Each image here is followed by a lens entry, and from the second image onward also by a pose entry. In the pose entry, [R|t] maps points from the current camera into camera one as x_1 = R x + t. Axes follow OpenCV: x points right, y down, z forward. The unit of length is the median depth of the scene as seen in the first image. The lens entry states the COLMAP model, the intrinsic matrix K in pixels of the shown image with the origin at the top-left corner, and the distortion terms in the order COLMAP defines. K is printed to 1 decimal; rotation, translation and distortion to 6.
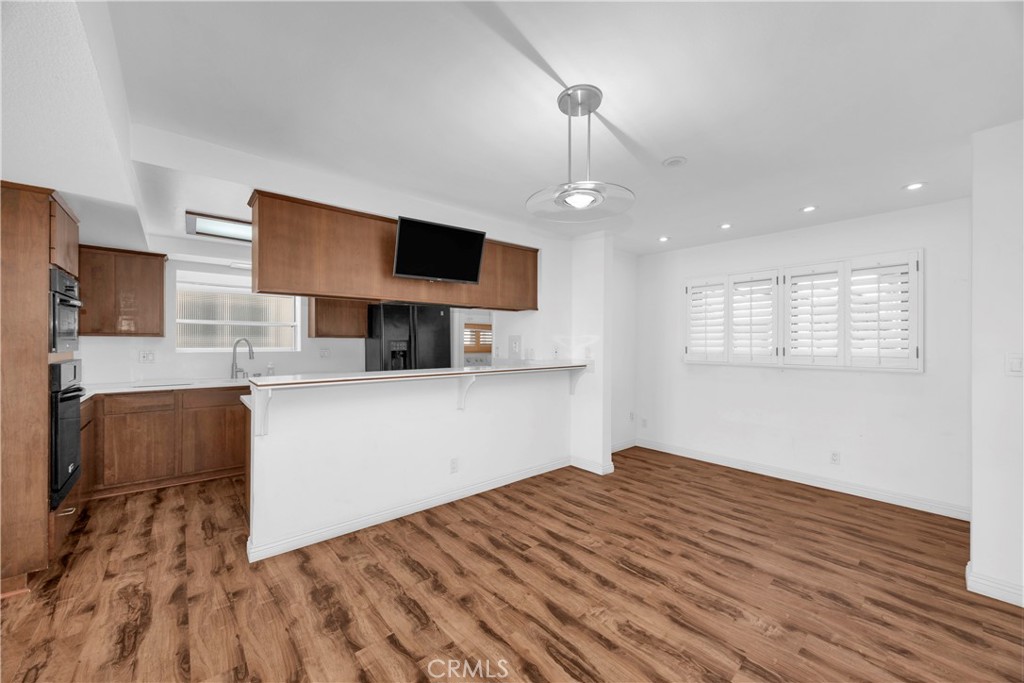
lens RADIAL K [[387.1, 0, 511.2], [0, 387.1, 344.0], [0, 0, 1]] dist [-0.002998, -0.000007]
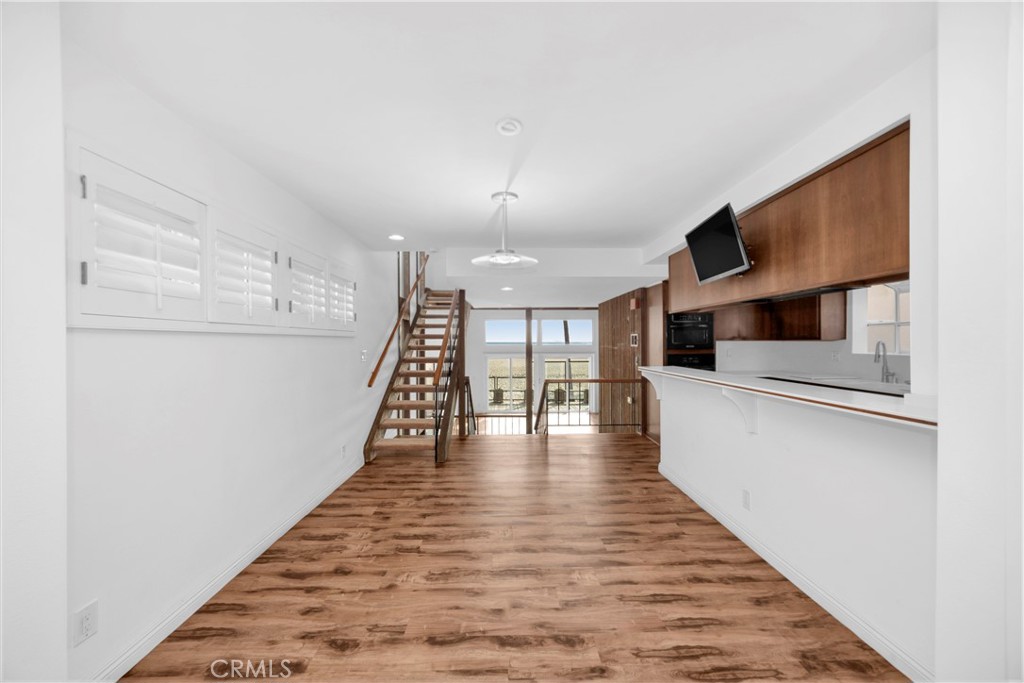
lens RADIAL K [[393.8, 0, 515.7], [0, 393.8, 349.7], [0, 0, 1]] dist [-0.001551, 0.000047]
pose [[-0.630980, 0.015283, -0.775649, 0.977111], [0.000787, 0.999818, 0.019061, -0.016418], [0.775799, 0.011417, -0.630877, 1.424271]]
